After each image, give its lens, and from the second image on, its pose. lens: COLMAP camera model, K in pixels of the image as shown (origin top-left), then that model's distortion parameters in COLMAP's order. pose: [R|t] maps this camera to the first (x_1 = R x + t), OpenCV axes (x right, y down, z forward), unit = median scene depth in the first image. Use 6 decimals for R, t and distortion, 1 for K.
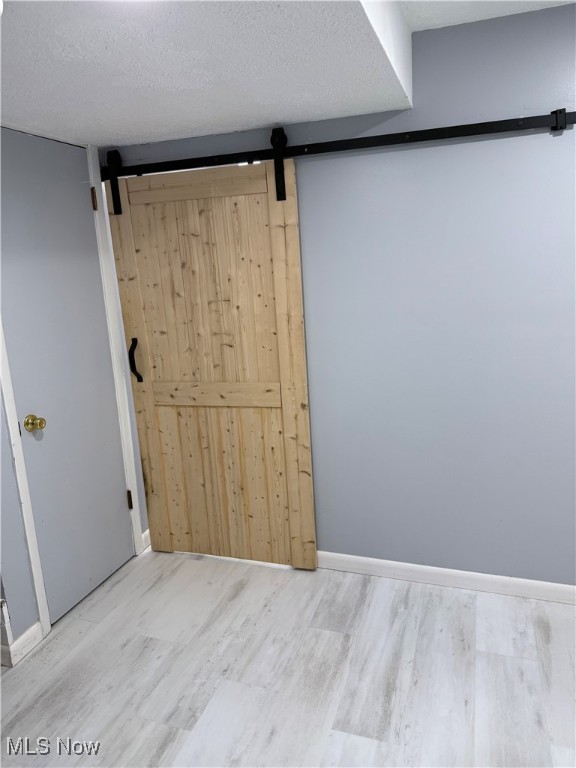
lens RADIAL K [[546.1, 0, 324.3], [0, 546.1, 368.1], [0, 0, 1]] dist [0.074133, -0.079540]
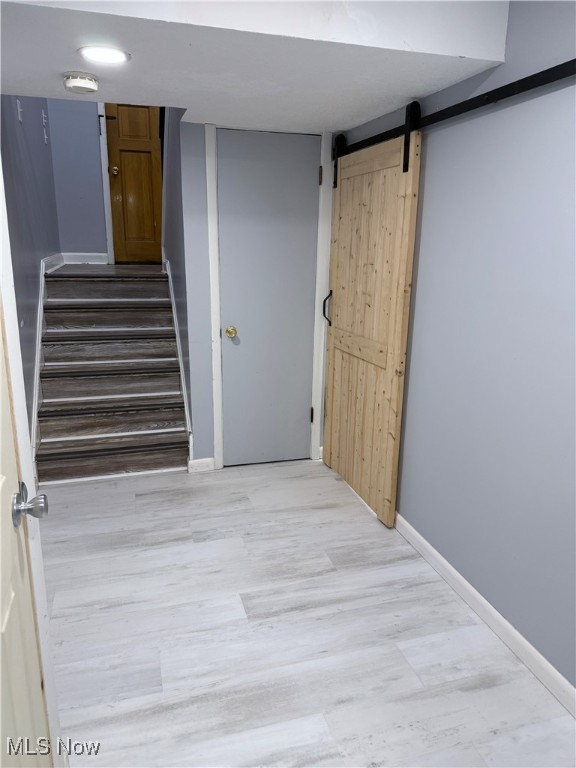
lens RADIAL K [[545.0, 0, 288.0], [0, 545.0, 384.0], [0, 0, 1]] dist [0.052942, -0.064989]
pose [[0.576176, 0.265225, -0.773095, 0.694609], [-0.209111, 0.962239, 0.174267, -0.050096], [0.790122, 0.061255, 0.609881, 0.207014]]
